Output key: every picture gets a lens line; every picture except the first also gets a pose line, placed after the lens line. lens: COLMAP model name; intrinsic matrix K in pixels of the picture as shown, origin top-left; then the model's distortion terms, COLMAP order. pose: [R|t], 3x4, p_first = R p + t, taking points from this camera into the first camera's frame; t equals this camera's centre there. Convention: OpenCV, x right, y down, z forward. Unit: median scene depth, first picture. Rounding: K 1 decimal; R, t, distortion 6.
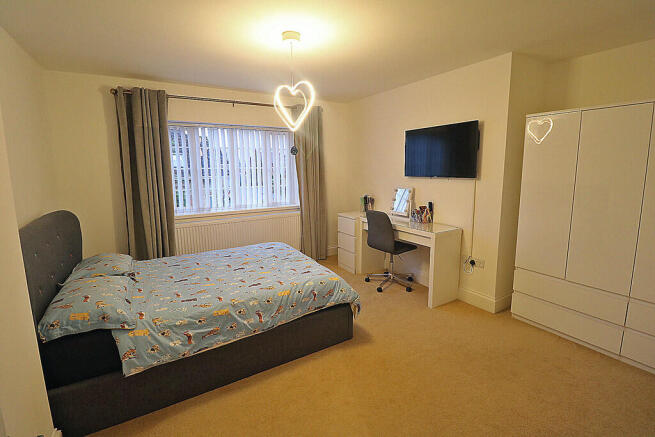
lens RADIAL K [[305.1, 0, 326.5], [0, 305.1, 212.2], [0, 0, 1]] dist [-0.002686, -0.000551]
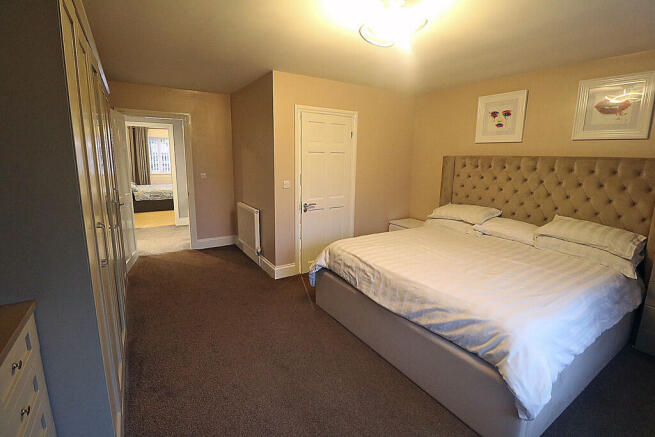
lens RADIAL K [[305.1, 0, 326.5], [0, 305.1, 212.2], [0, 0, 1]] dist [-0.002686, -0.000551]
pose [[0.999155, 0.018927, 0.036496, 1.162758], [-0.019583, 0.999651, 0.017713, 0.338199], [-0.036148, -0.018413, 0.999177, -2.105687]]
